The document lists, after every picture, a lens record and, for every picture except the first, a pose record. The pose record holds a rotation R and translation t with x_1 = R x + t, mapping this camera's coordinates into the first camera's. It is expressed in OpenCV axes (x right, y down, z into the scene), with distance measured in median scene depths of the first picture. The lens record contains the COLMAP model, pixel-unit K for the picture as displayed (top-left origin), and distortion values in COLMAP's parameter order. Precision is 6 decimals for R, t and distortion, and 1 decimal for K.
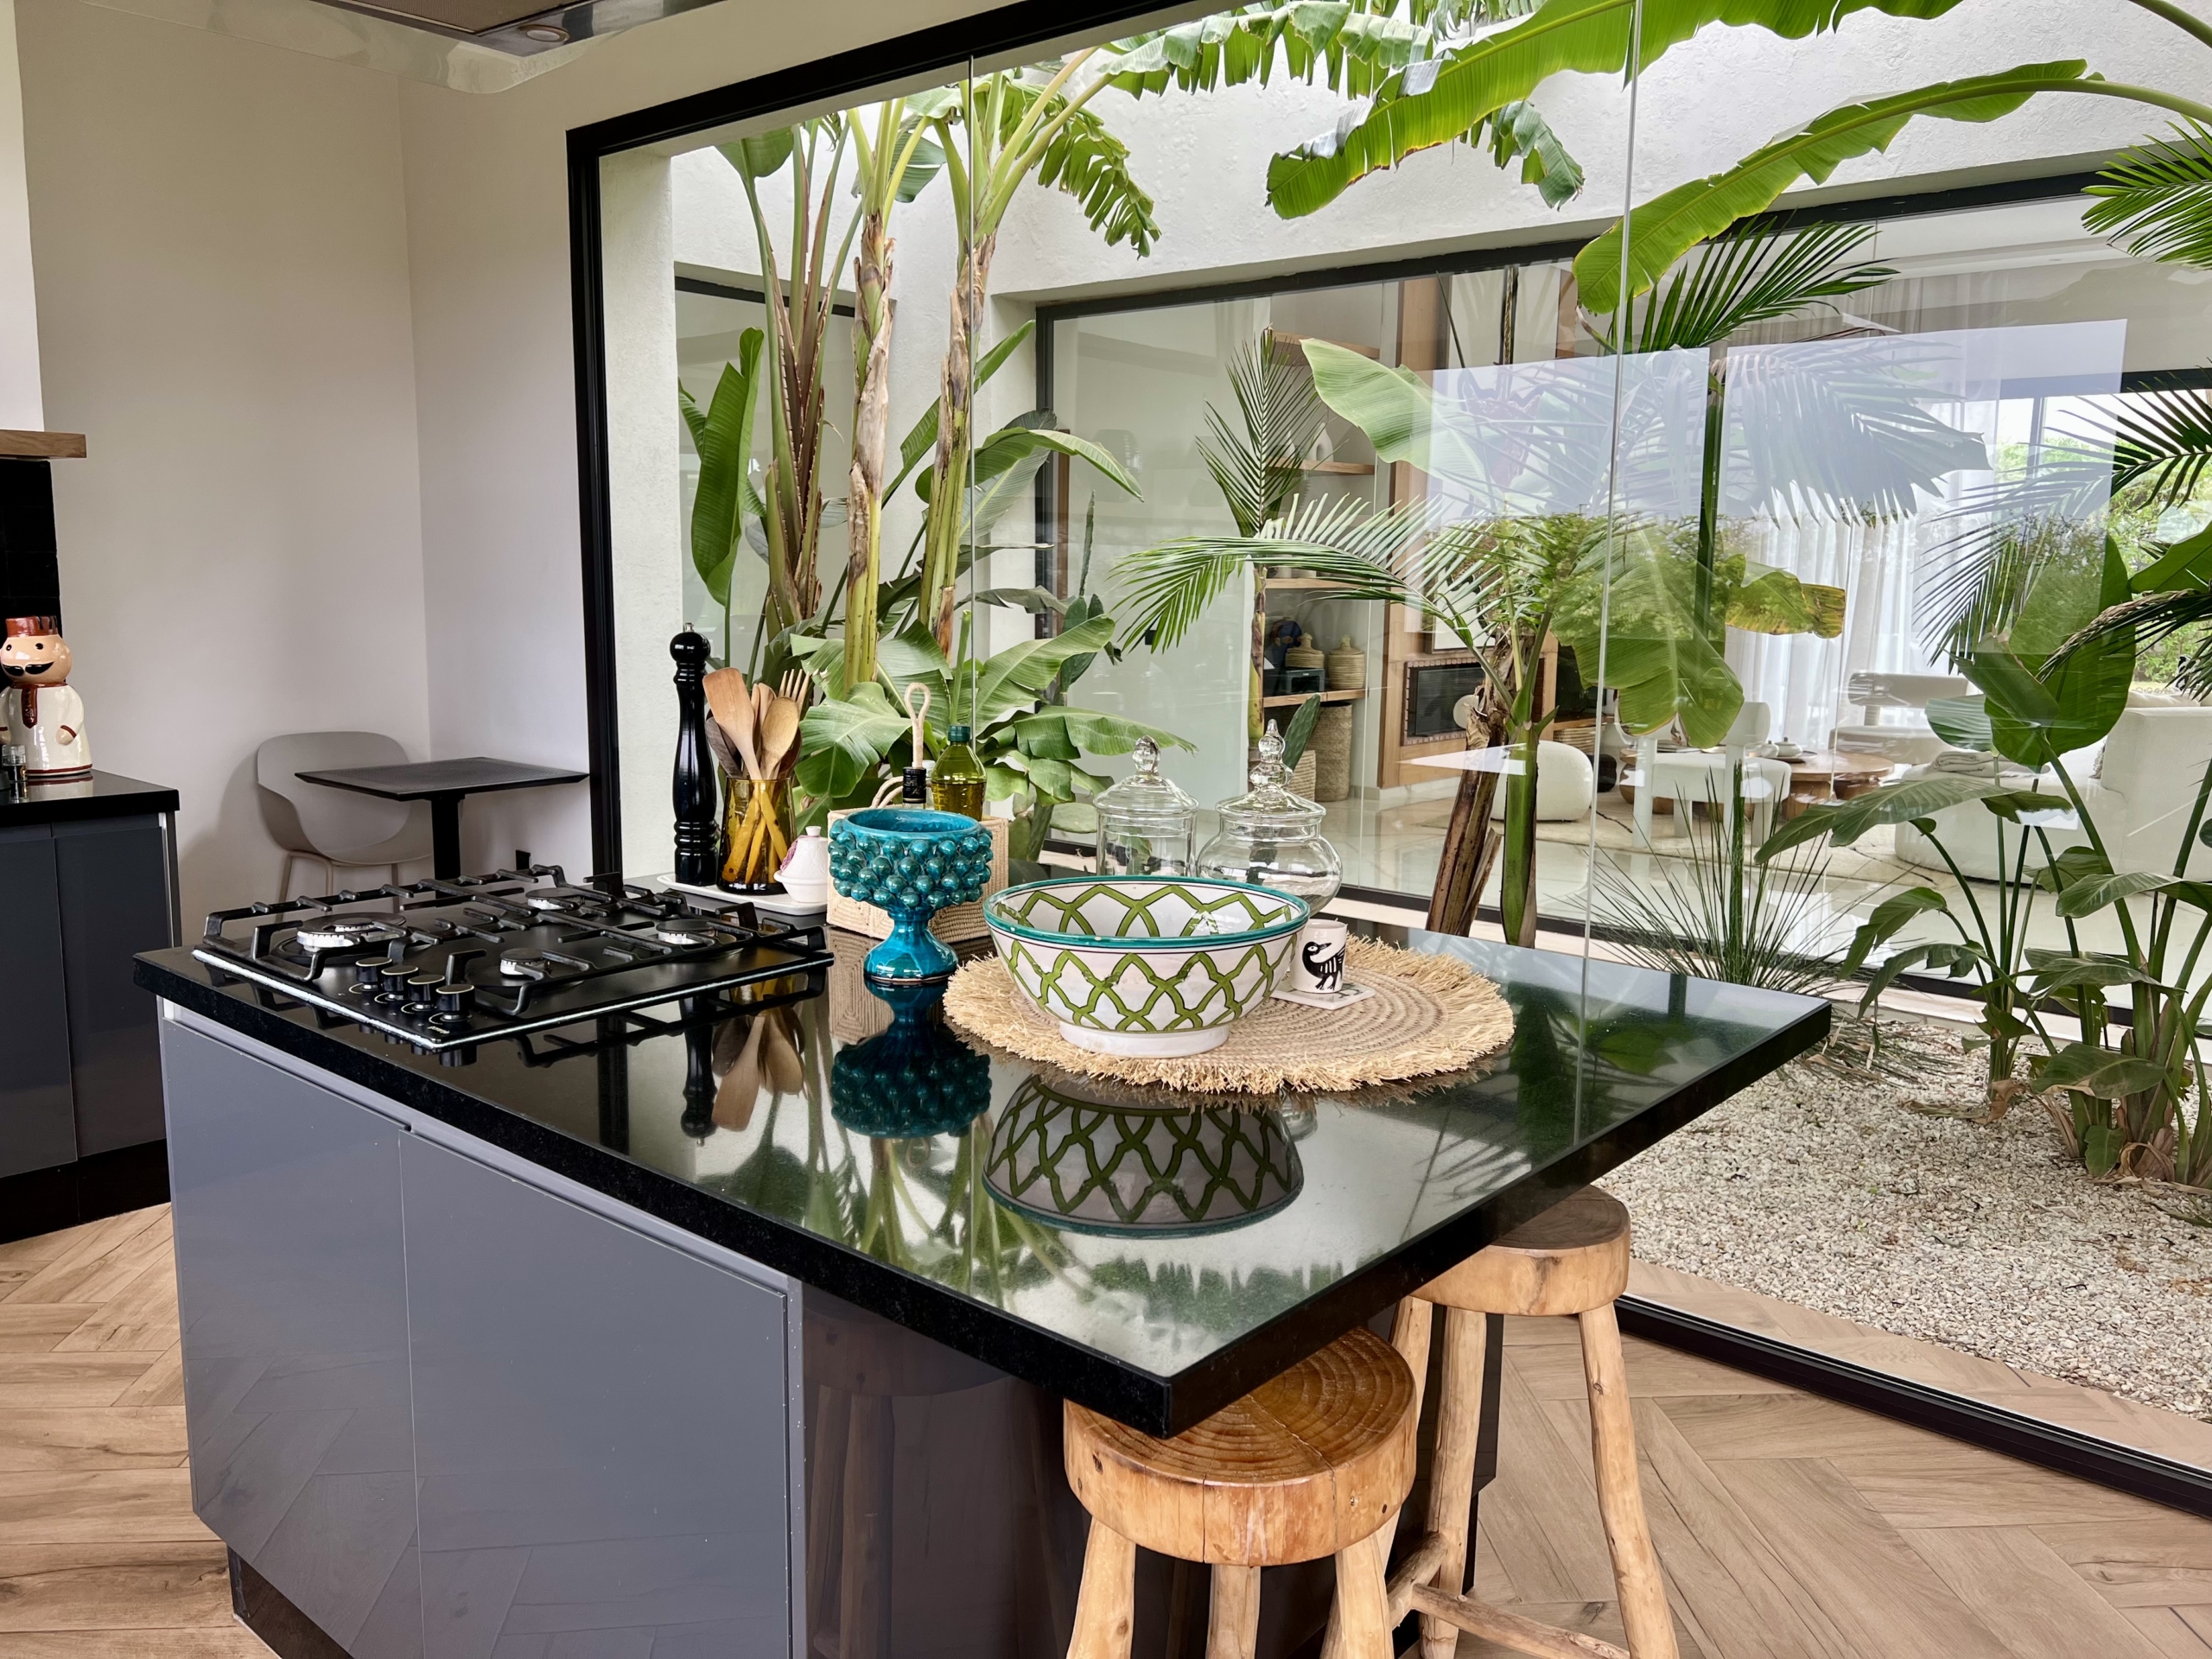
lens RADIAL K [[1656.3, 0, 1115.7], [0, 1656.3, 813.8], [0, 0, 1]] dist [0.061336, -0.073608]
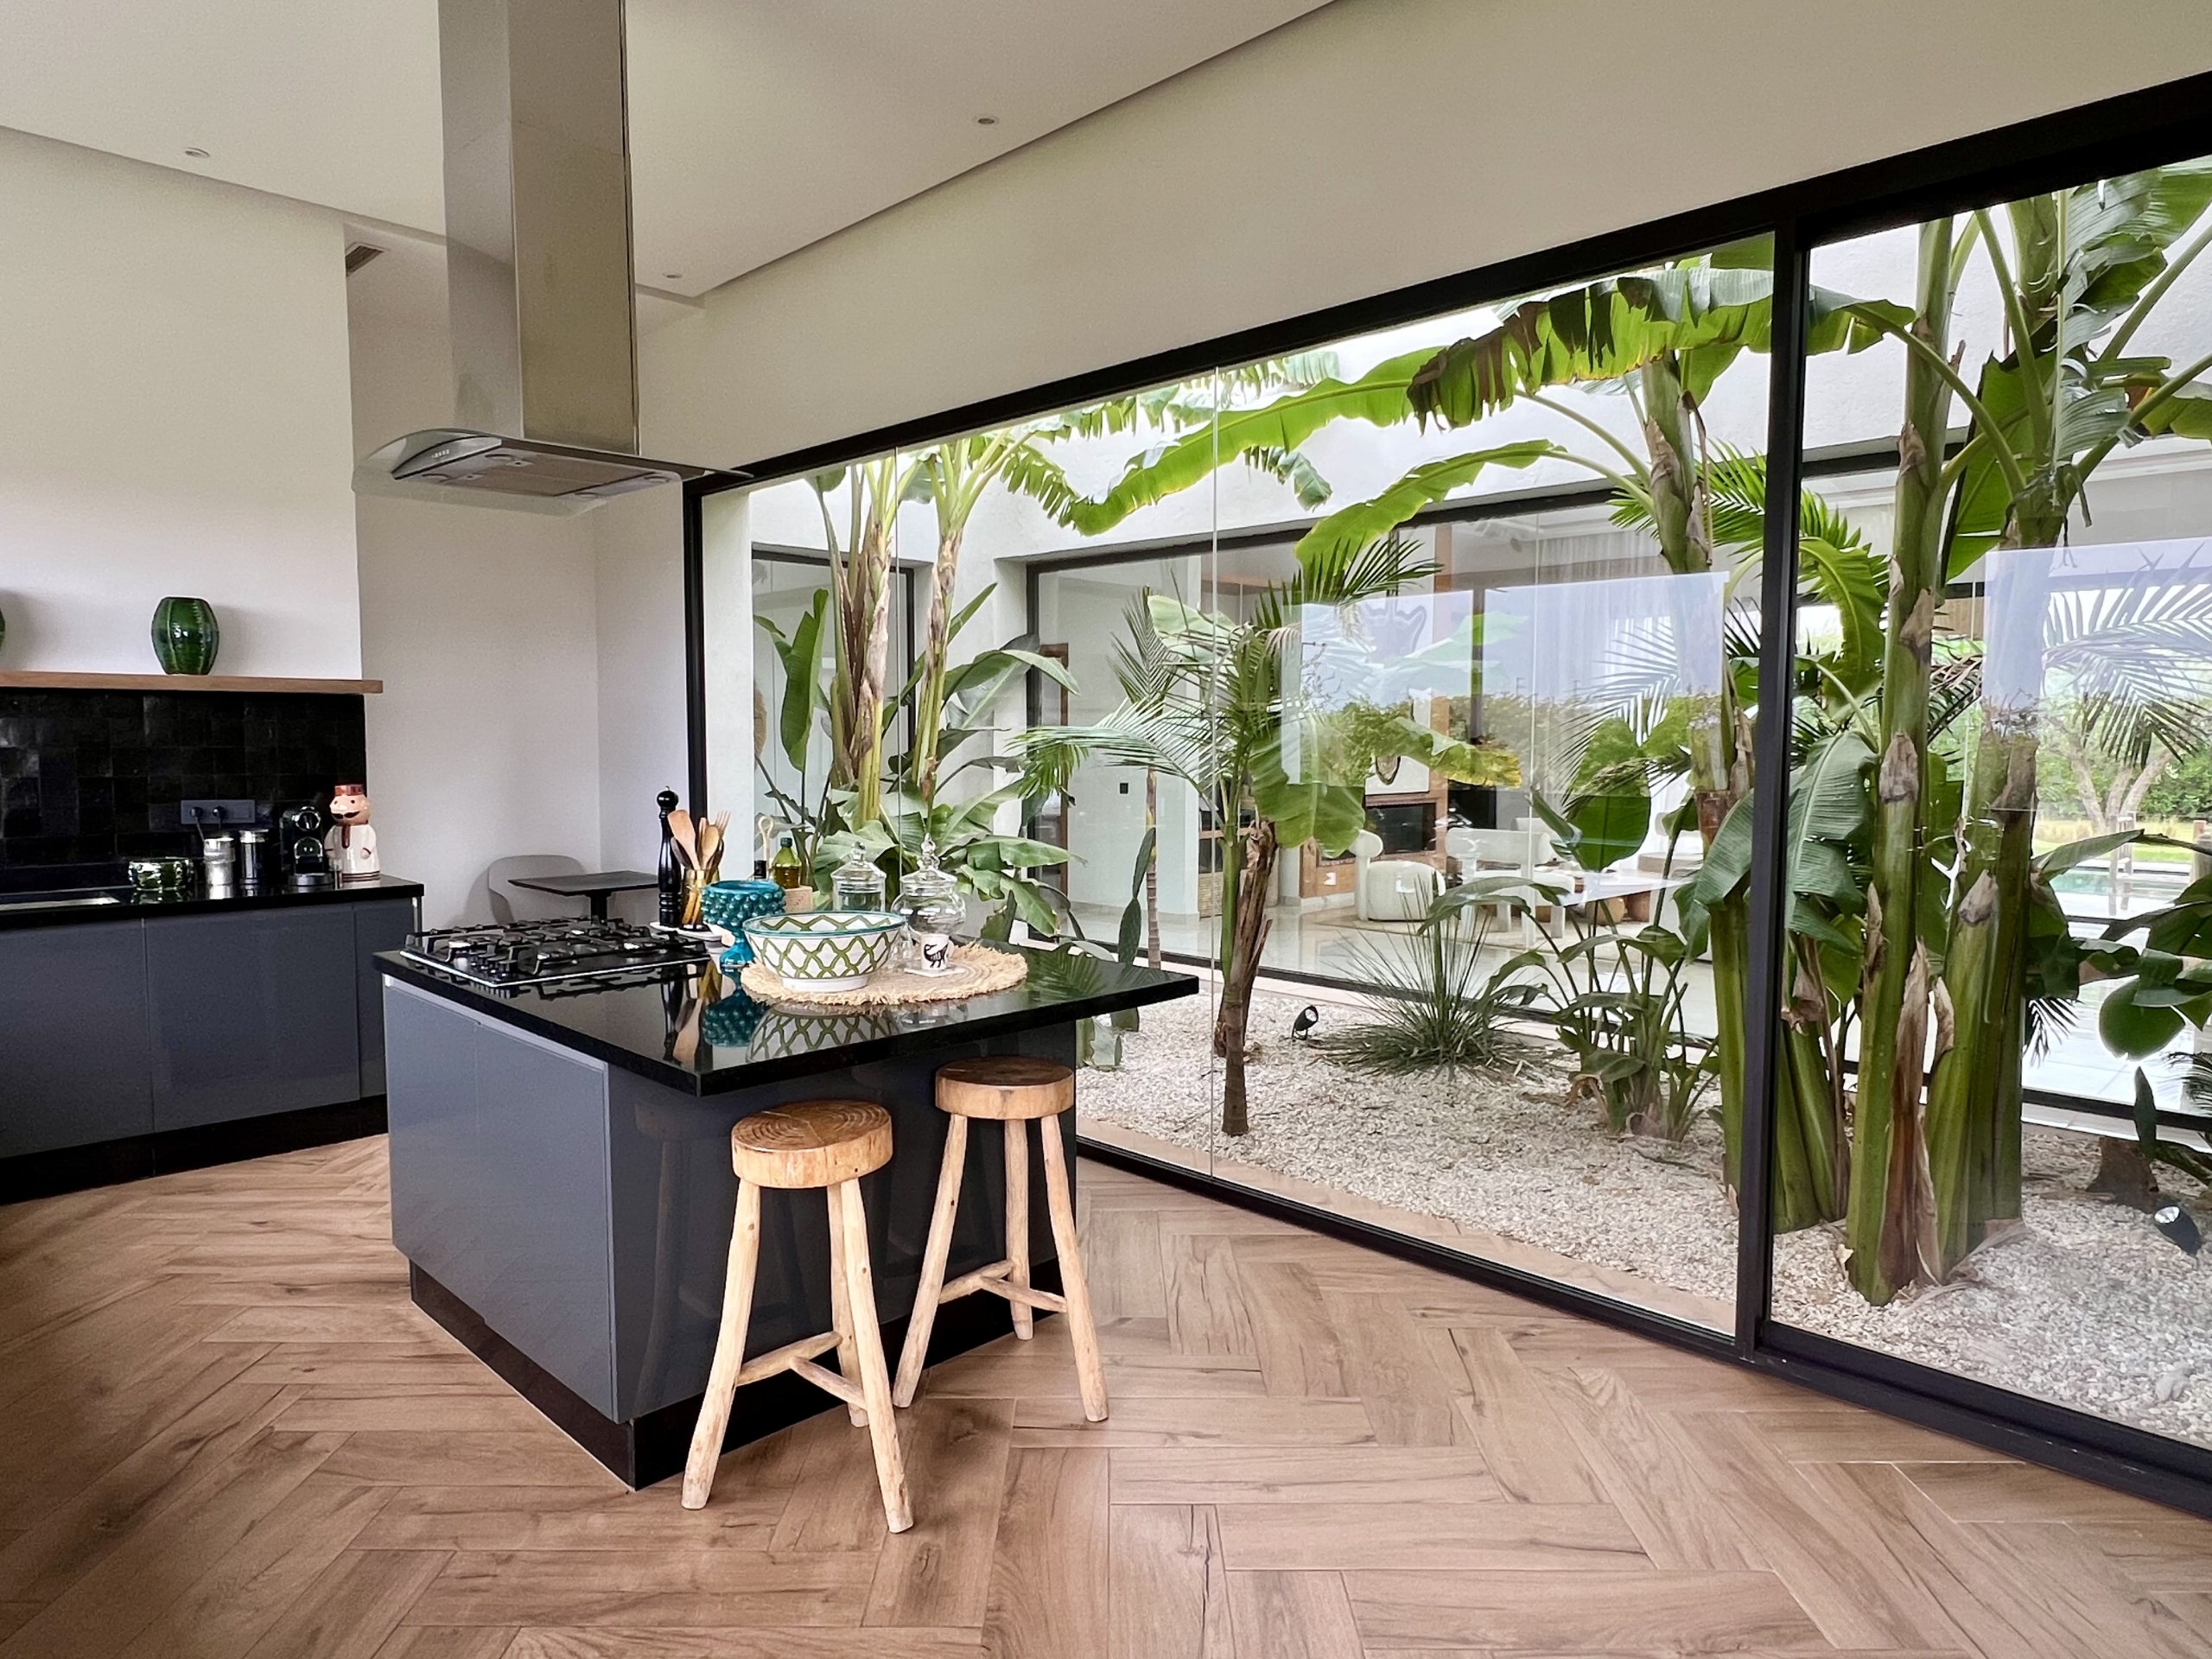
lens RADIAL K [[1344.1, 0, 1106.0], [0, 1344.1, 829.5], [0, 0, 1]] dist [-0.002556, -0.001356]
pose [[0.996942, -0.005394, -0.077956, 0.218656], [-0.000445, 0.997206, -0.074693, 0.028854], [0.078141, 0.074500, 0.994155, -0.285078]]
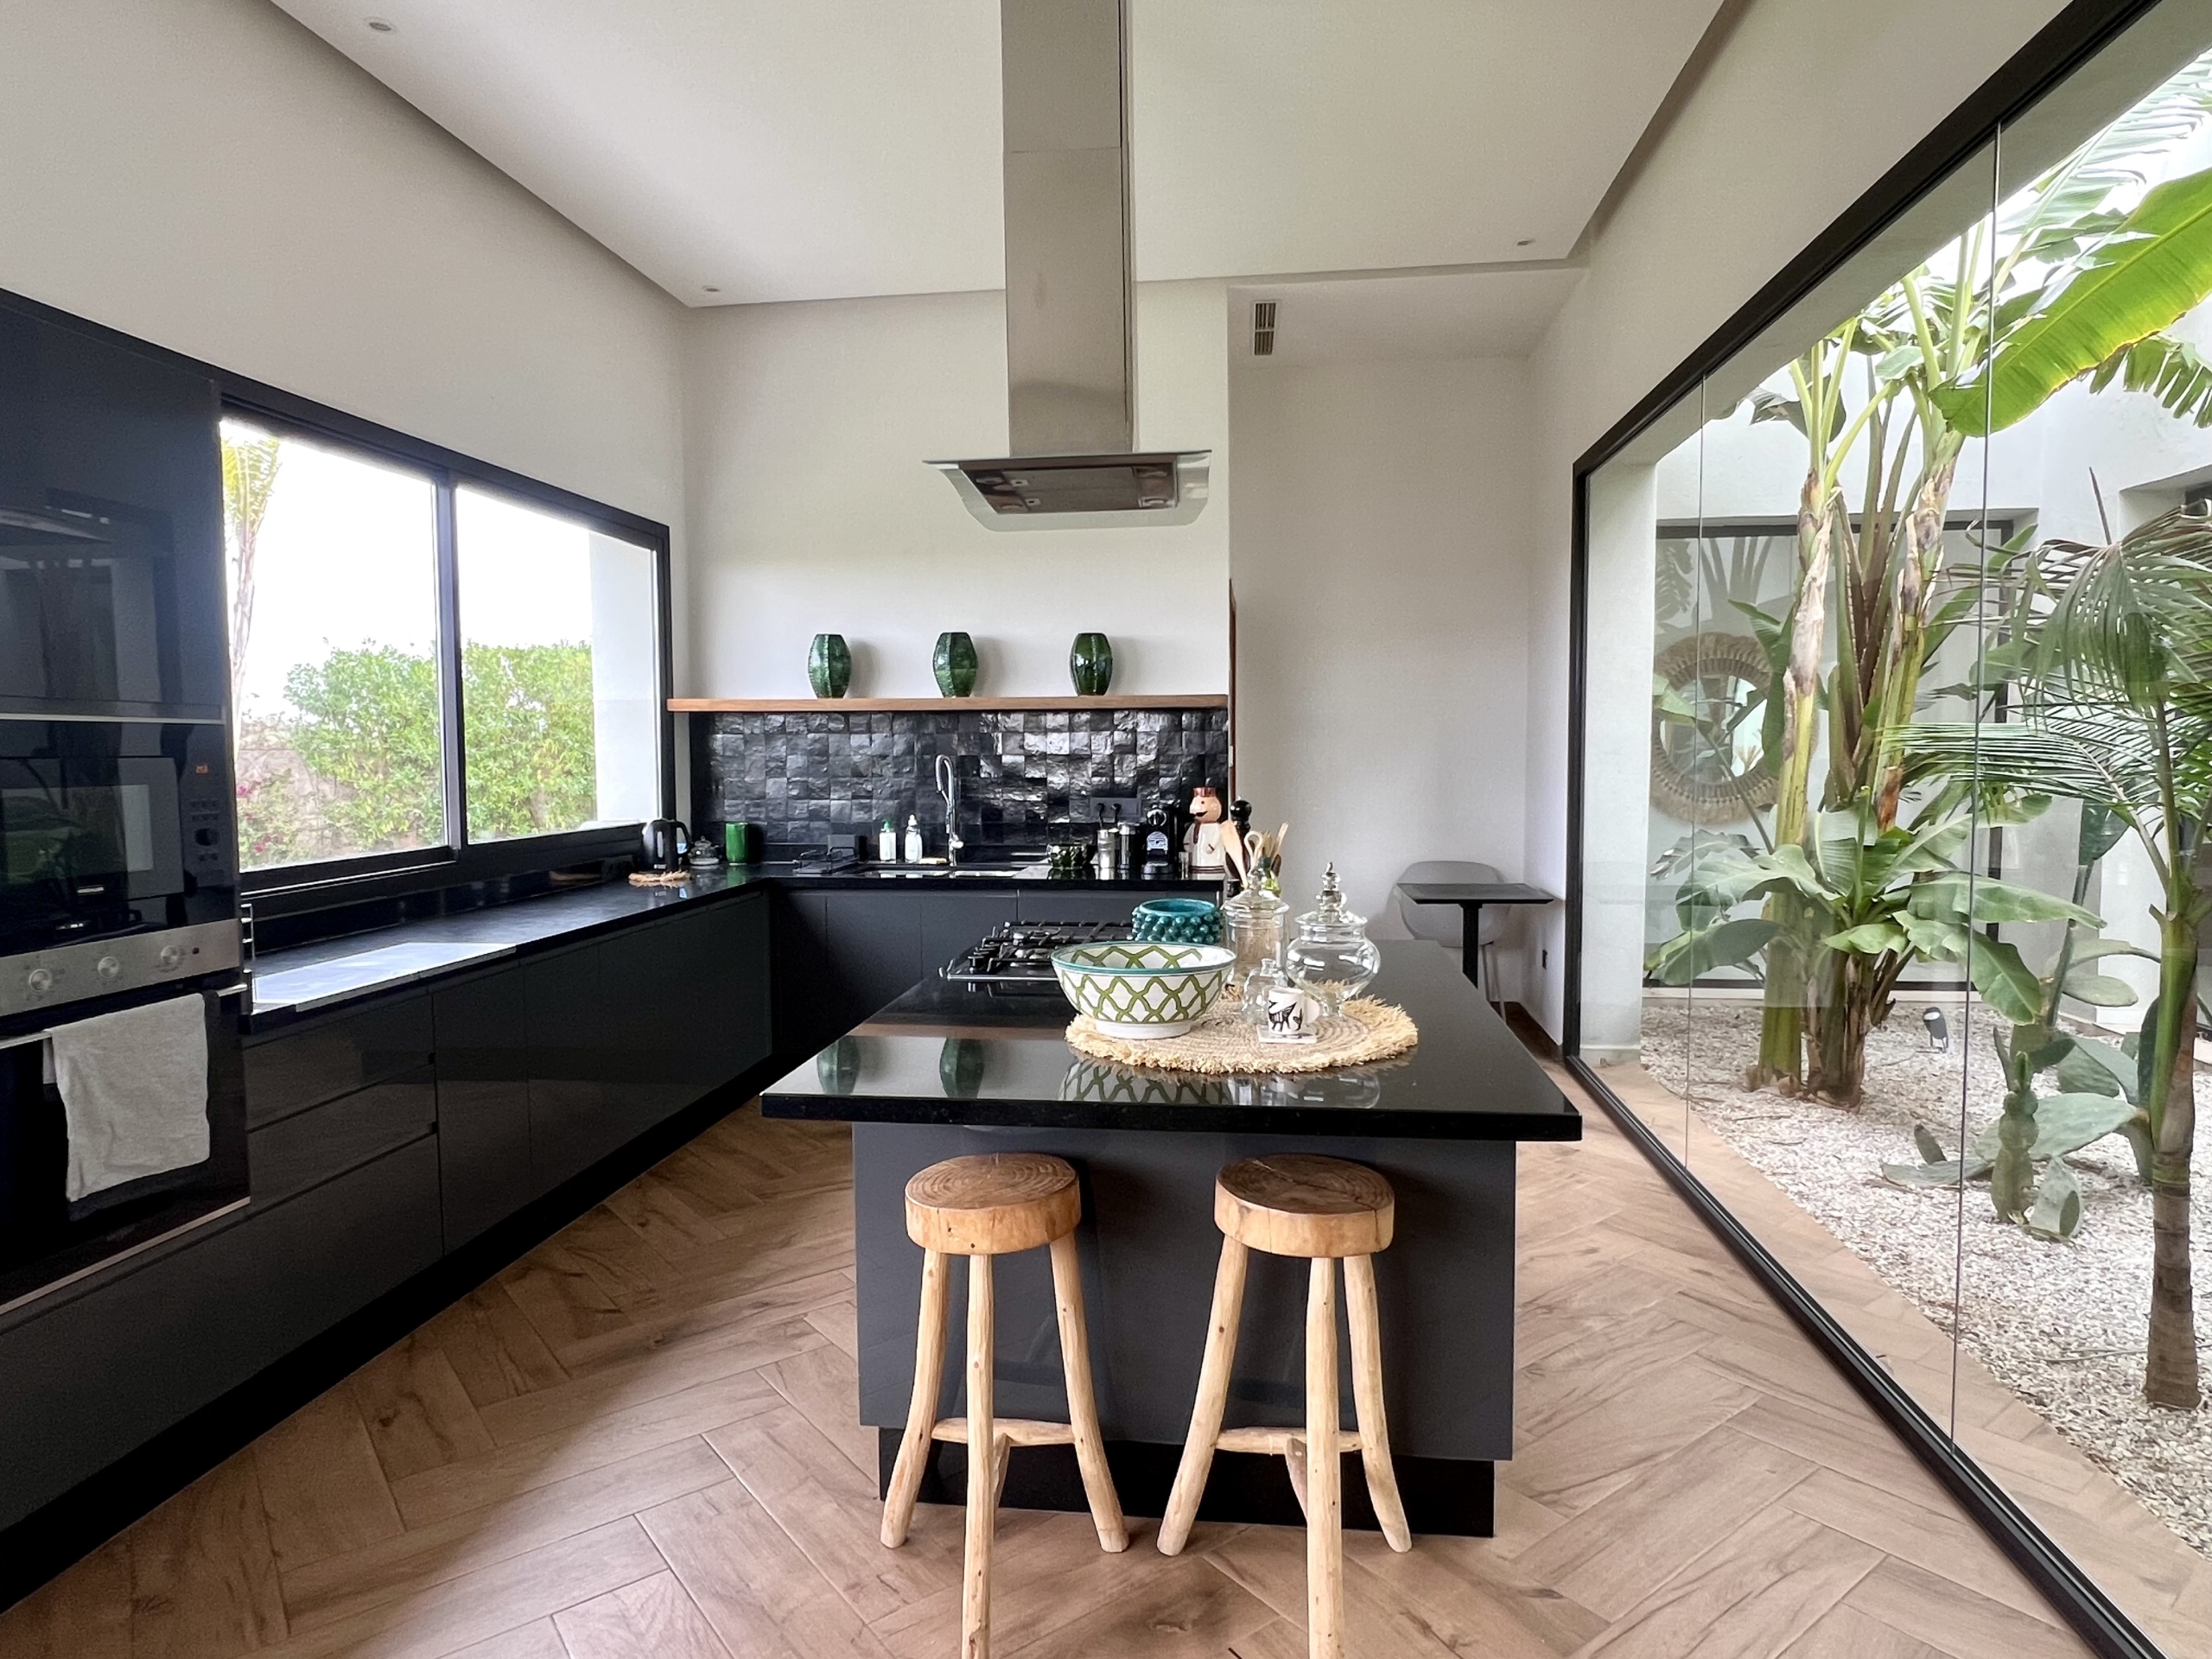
lens RADIAL K [[1291.3, 0, 1103.3], [0, 1291.3, 821.8], [0, 0, 1]] dist [0.000453, 0.000101]
pose [[0.544890, 0.033120, -0.837853, 0.507979], [-0.105928, 0.993933, -0.029600, -0.019038], [0.831789, 0.104881, 0.545093, 0.077215]]
